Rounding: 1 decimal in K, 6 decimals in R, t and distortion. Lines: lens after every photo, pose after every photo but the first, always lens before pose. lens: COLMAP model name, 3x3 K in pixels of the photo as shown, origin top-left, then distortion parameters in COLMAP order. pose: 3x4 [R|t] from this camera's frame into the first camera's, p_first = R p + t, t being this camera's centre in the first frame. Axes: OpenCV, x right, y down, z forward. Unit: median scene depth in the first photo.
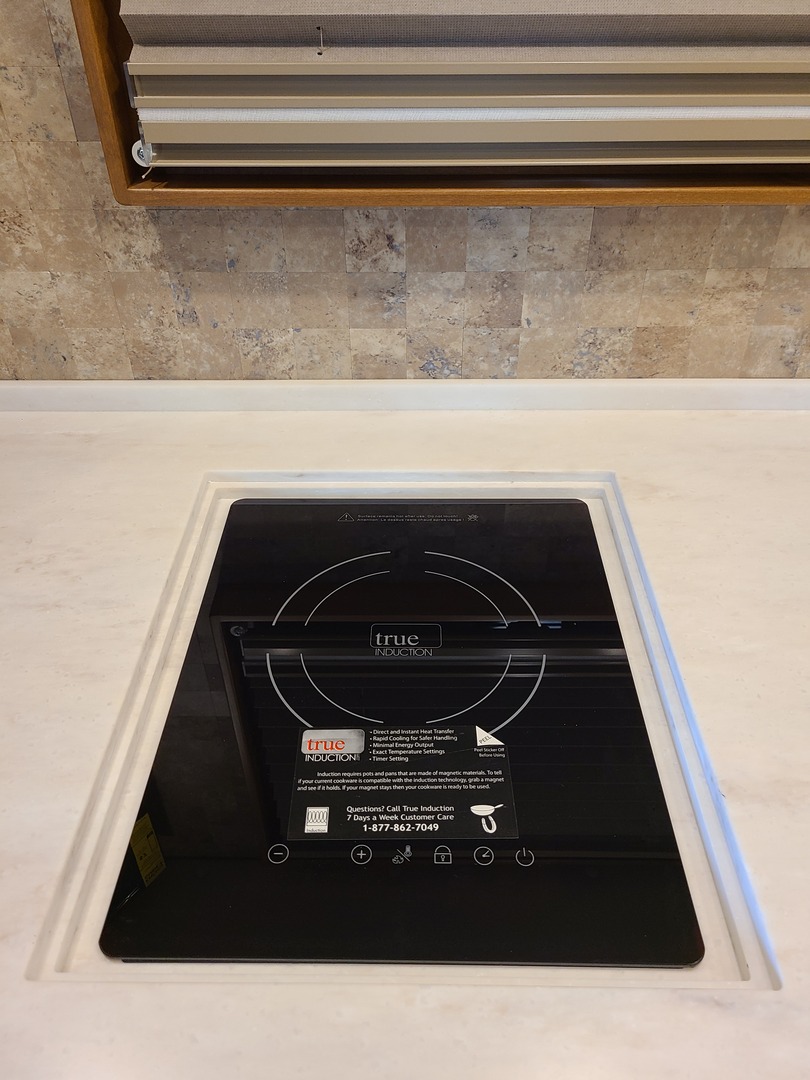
lens RADIAL K [[811.0, 0, 405.0], [0, 811.0, 540.0], [0, 0, 1]] dist [0.049843, -0.041220]
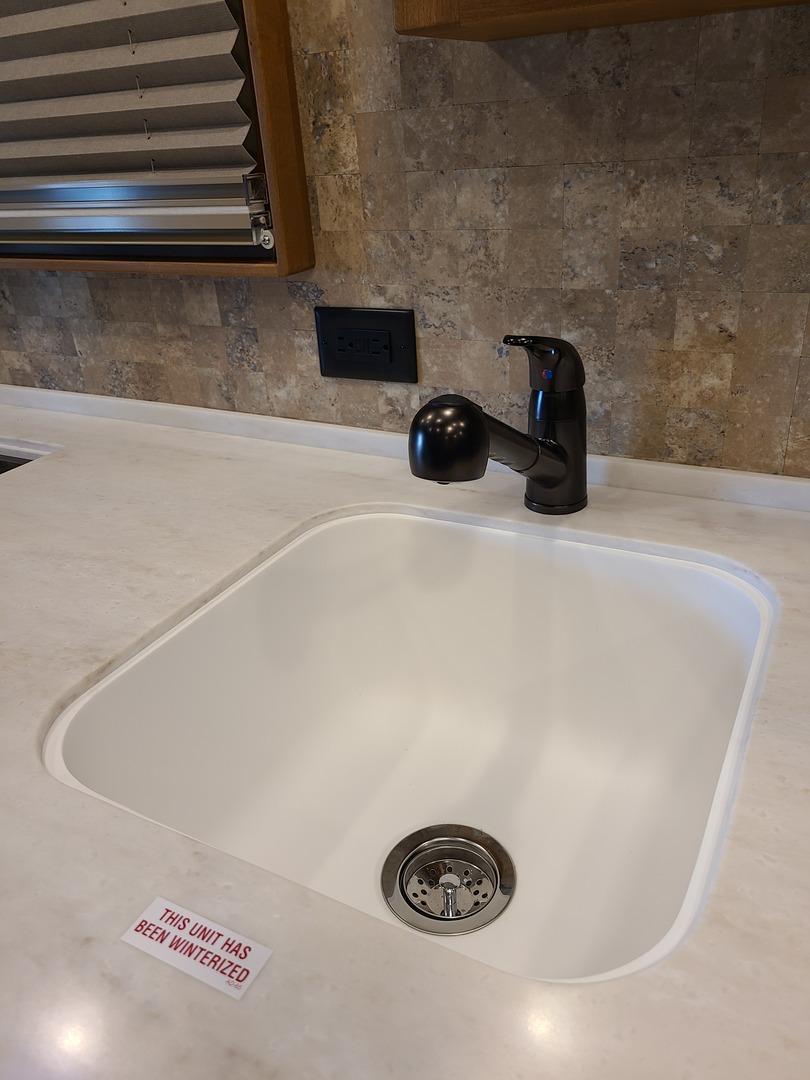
lens RADIAL K [[811.0, 0, 405.0], [0, 811.0, 540.0], [0, 0, 1]] dist [0.049843, -0.041220]
pose [[0.887432, 0.161572, -0.431692, 1.395528], [-0.241588, 0.960647, -0.137087, 0.123288], [0.392554, 0.225947, 0.891543, -0.021352]]
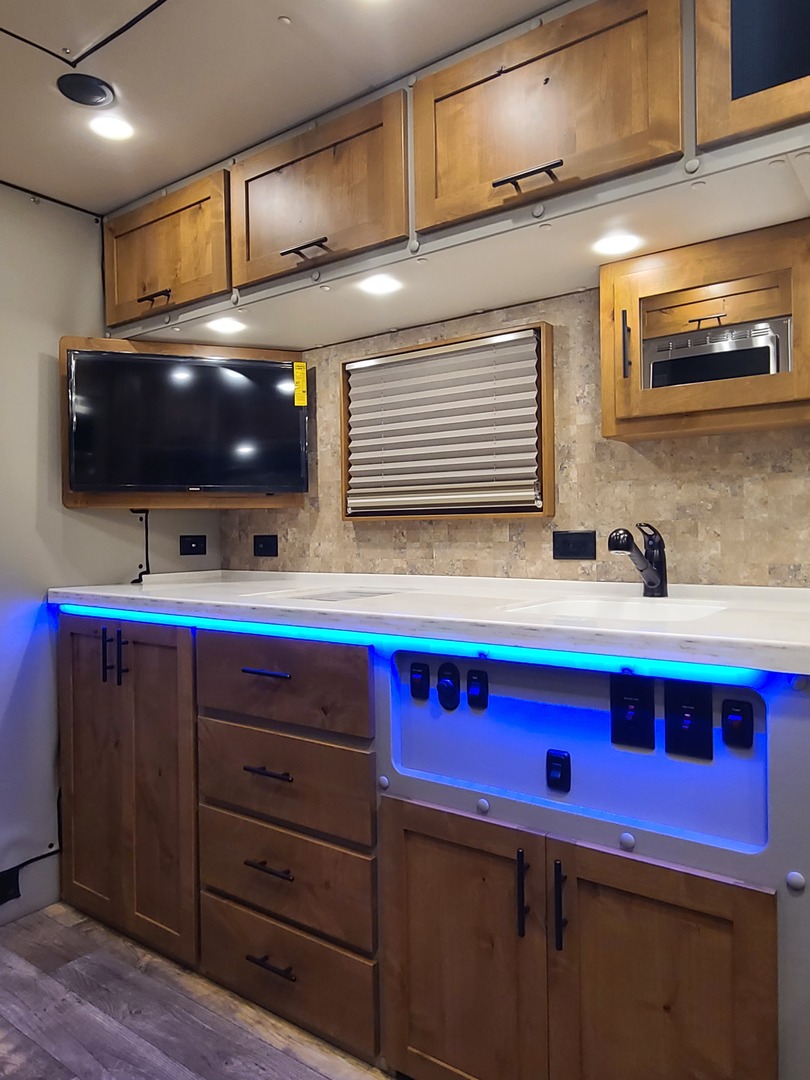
lens RADIAL K [[745.8, 0, 405.0], [0, 745.8, 540.0], [0, 0, 1]] dist [-0.005030, -0.000794]
pose [[0.812698, 0.005472, -0.582659, 1.870521], [-0.359879, 0.791153, -0.494533, 1.262572], [0.458267, 0.611593, 0.644938, -1.104921]]
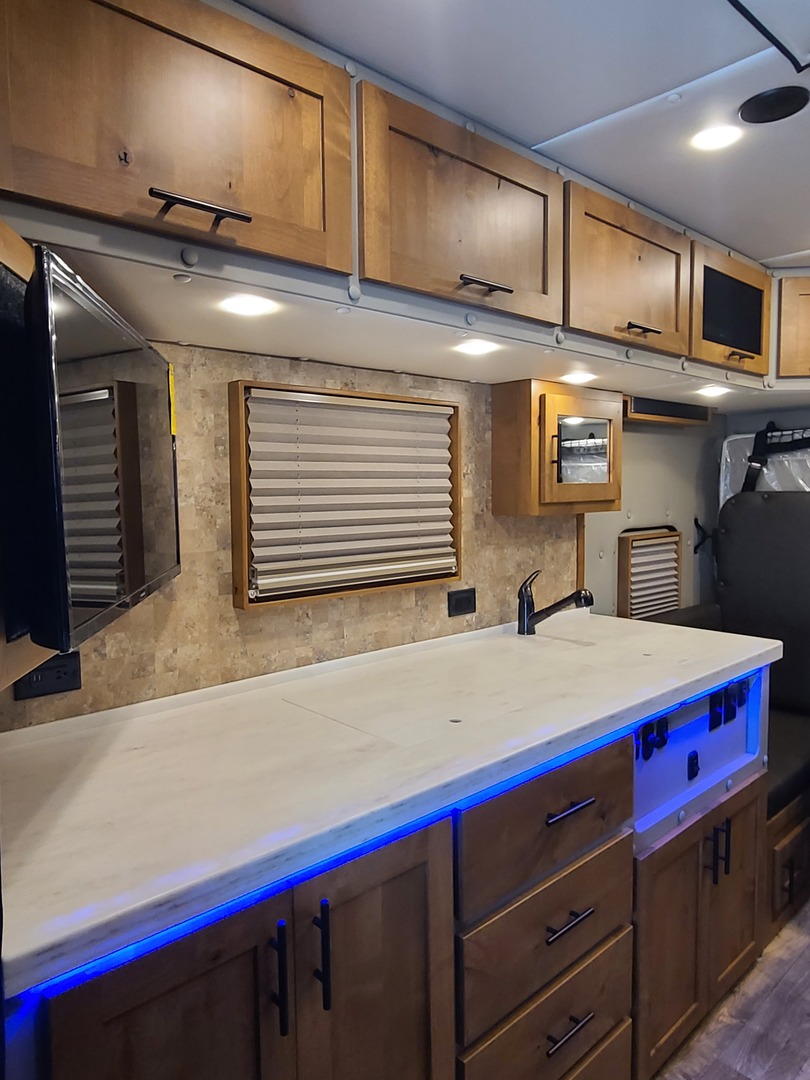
lens RADIAL K [[710.1, 0, 386.5], [0, 710.1, 536.2], [0, 0, 1]] dist [-0.004624, -0.002848]
pose [[0.737114, -0.047633, 0.674088, -1.471009], [0.428553, 0.804219, -0.411793, 0.566819], [-0.522499, 0.592421, 0.613215, -0.871295]]
